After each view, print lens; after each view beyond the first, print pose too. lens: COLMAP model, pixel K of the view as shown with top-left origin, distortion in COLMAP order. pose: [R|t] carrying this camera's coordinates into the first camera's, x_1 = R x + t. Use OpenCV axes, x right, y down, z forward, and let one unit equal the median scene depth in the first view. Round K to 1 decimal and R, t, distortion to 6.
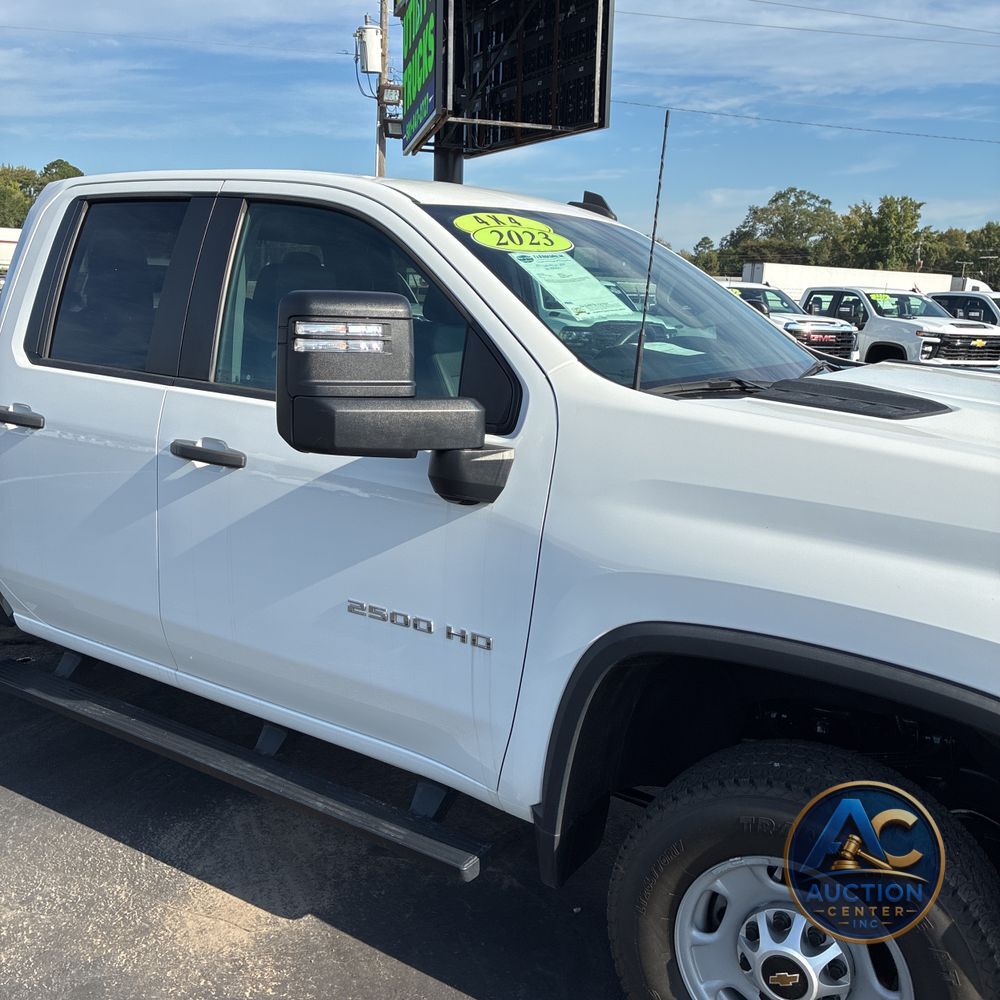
lens RADIAL K [[1006.9, 0, 498.7], [0, 1006.9, 496.3], [0, 0, 1]] dist [0.032969, -0.039885]
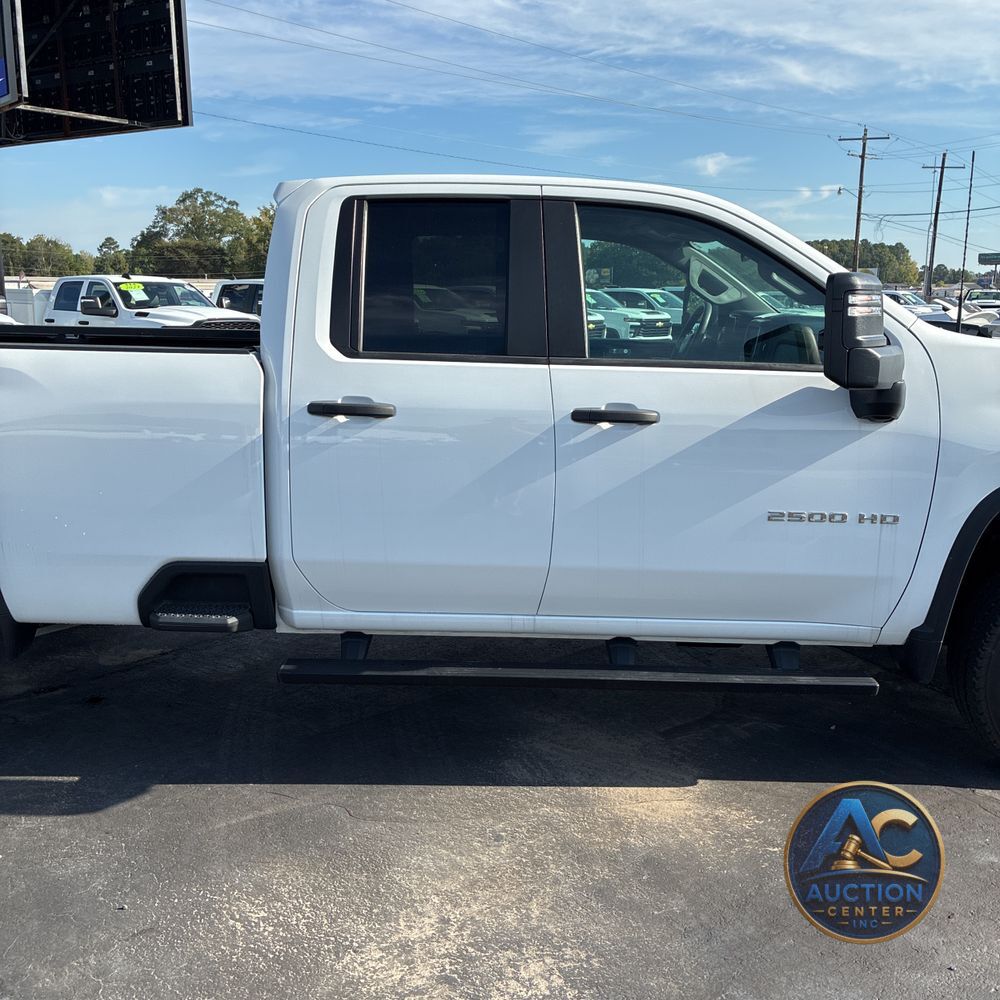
lens RADIAL K [[1006.9, 0, 498.7], [0, 1006.9, 496.3], [0, 0, 1]] dist [0.032969, -0.039885]
pose [[0.851161, -0.130173, 0.508508, -0.970748], [0.130480, 0.990825, 0.035239, -0.007599], [-0.508430, 0.036356, 0.860336, 0.044375]]
